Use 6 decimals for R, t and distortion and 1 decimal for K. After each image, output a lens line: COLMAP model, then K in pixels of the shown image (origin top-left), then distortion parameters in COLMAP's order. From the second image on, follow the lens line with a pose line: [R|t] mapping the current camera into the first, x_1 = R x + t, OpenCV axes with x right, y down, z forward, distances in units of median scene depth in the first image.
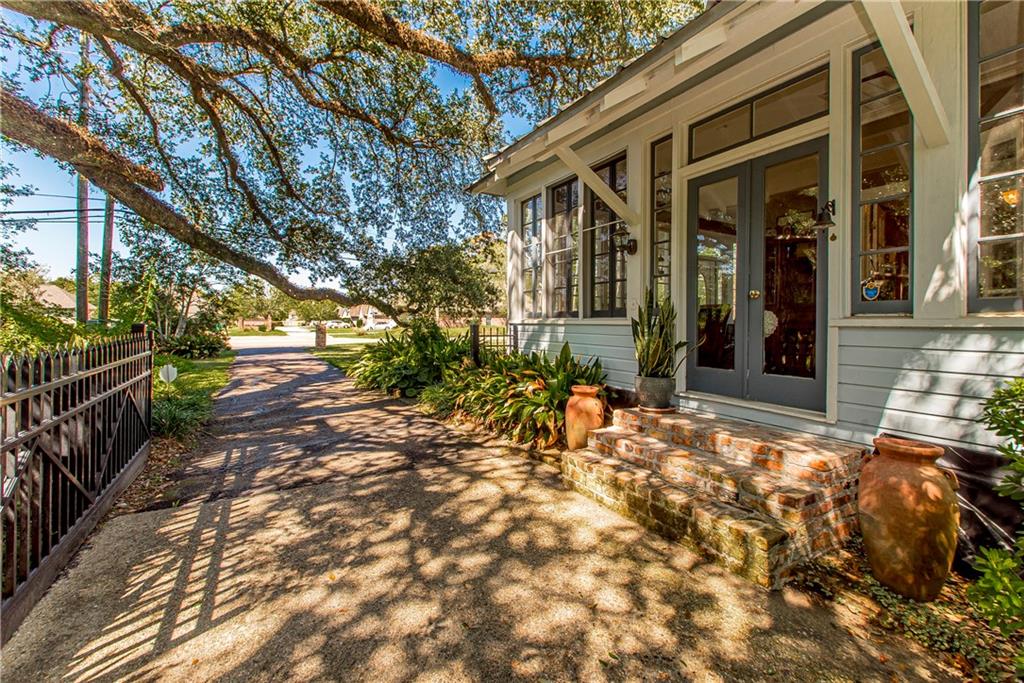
lens RADIAL K [[428.8, 0, 503.3], [0, 428.8, 322.2], [0, 0, 1]] dist [0.000604, -0.000076]
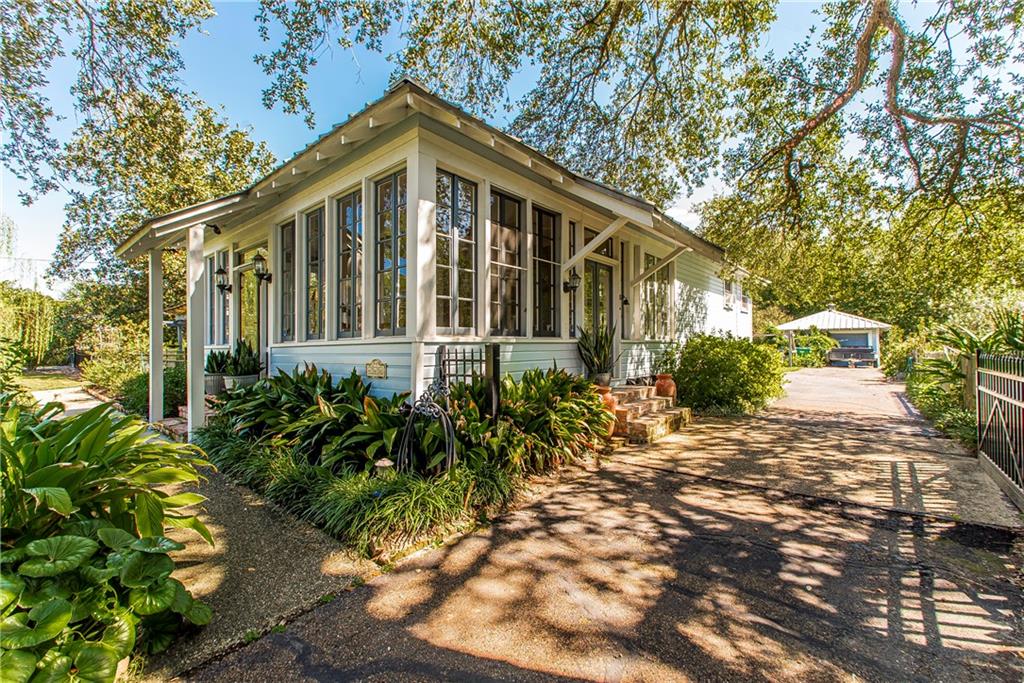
lens RADIAL K [[428.8, 0, 511.0], [0, 428.8, 343.2], [0, 0, 1]] dist [0.000604, -0.000076]
pose [[-0.340882, -0.001558, 0.940105, -1.079705], [-0.003164, 0.999995, 0.000510, 0.008543], [-0.940101, -0.002801, -0.340886, 1.860919]]
